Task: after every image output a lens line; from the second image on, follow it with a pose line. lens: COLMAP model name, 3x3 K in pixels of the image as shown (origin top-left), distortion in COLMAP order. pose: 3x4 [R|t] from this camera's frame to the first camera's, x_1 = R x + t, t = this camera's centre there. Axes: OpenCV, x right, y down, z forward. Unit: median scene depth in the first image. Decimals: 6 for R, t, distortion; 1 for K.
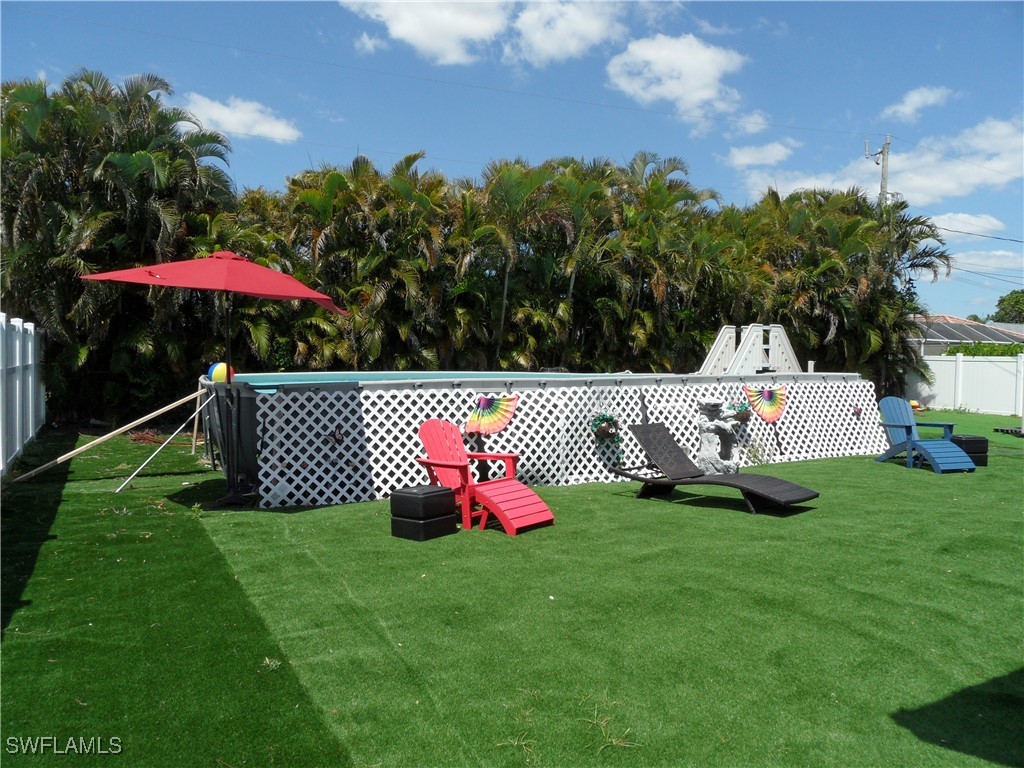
lens RADIAL K [[792.6, 0, 512.0], [0, 792.6, 384.0], [0, 0, 1]] dist [-0.052131, 0.091105]
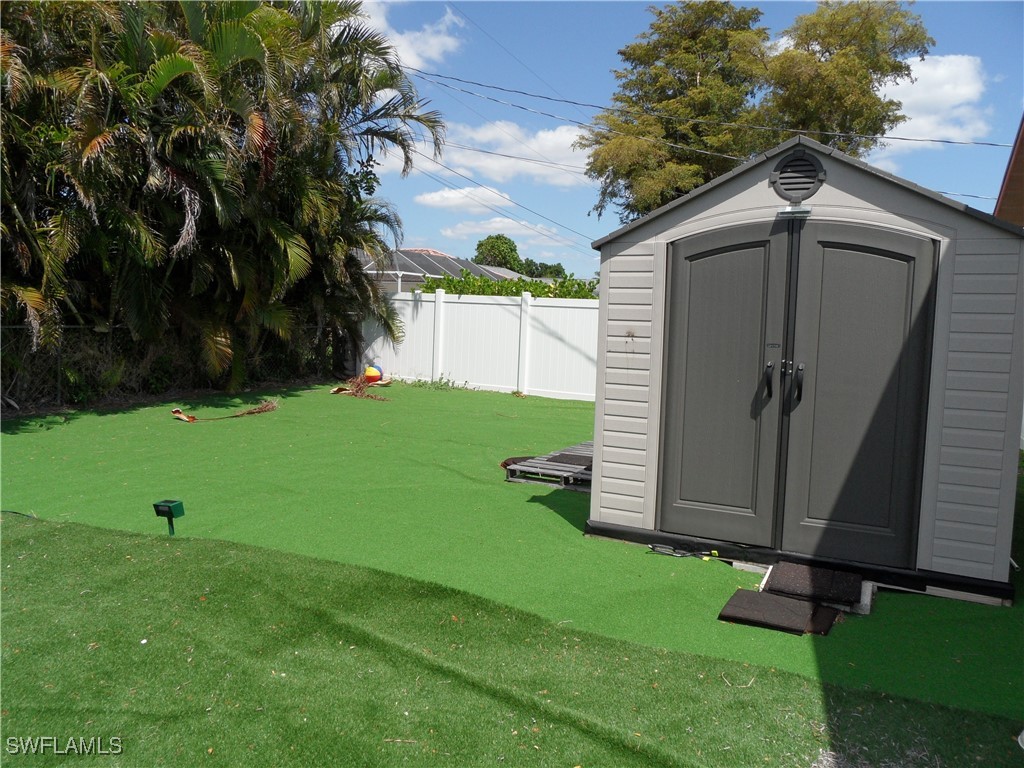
lens RADIAL K [[792.6, 0, 512.0], [0, 792.6, 384.0], [0, 0, 1]] dist [-0.052131, 0.091105]
pose [[0.824666, -0.033759, 0.564612, 0.282986], [-0.010924, 0.997080, 0.075573, -0.013403], [-0.565515, -0.068491, 0.821889, 0.489304]]
